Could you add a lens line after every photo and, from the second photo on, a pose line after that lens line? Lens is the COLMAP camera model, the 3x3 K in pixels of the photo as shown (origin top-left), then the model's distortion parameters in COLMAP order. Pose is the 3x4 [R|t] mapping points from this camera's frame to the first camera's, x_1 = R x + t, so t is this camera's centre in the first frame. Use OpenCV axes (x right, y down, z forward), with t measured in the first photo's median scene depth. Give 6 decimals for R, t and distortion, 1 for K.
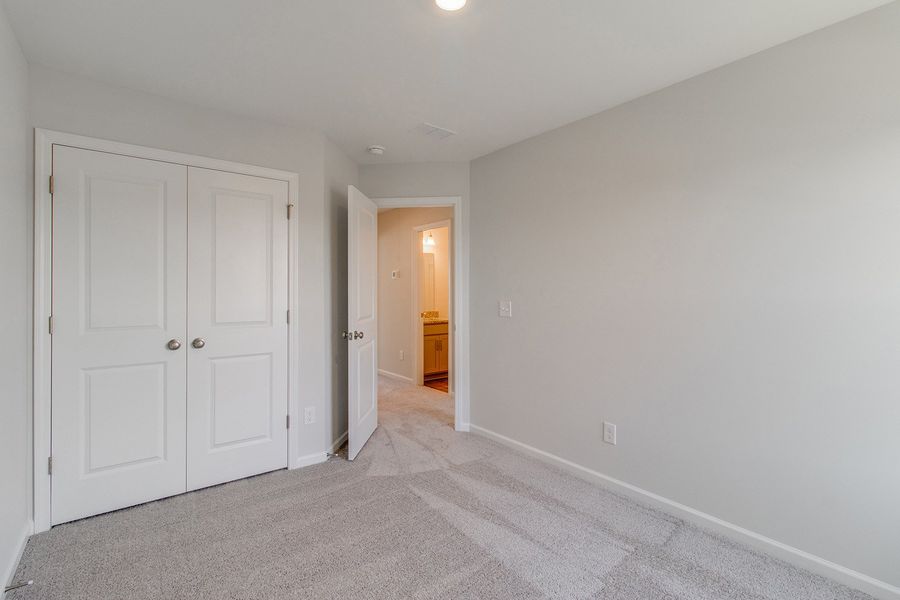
lens RADIAL K [[413.9, 0, 454.1], [0, 413.9, 292.0], [0, 0, 1]] dist [-0.002848, -0.000874]
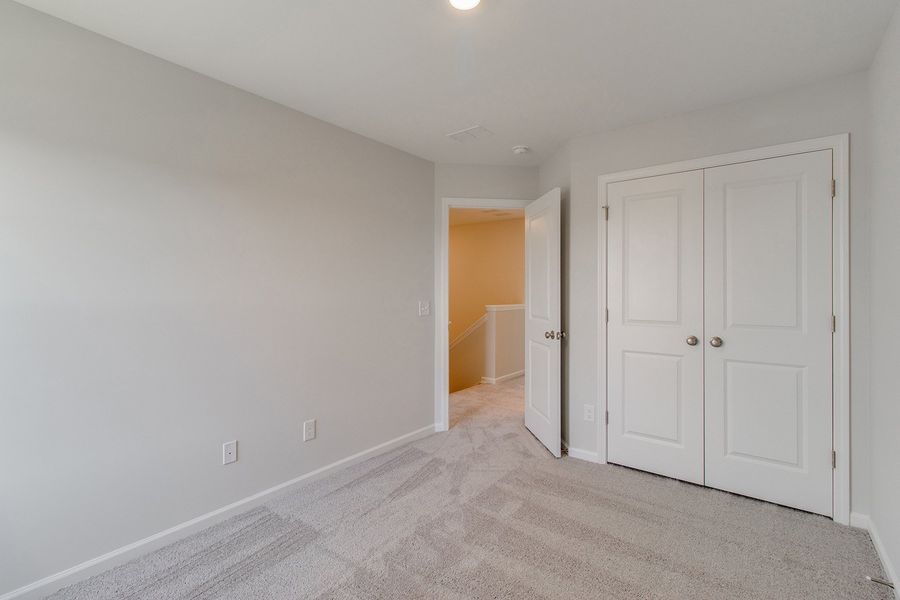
lens RADIAL K [[413.9, 0, 454.1], [0, 413.9, 292.0], [0, 0, 1]] dist [-0.002848, -0.000874]
pose [[0.233451, -0.000403, -0.972368, 0.233506], [0.005637, 0.999984, 0.000939, -0.000806], [0.972352, -0.005701, 0.233450, 0.180965]]
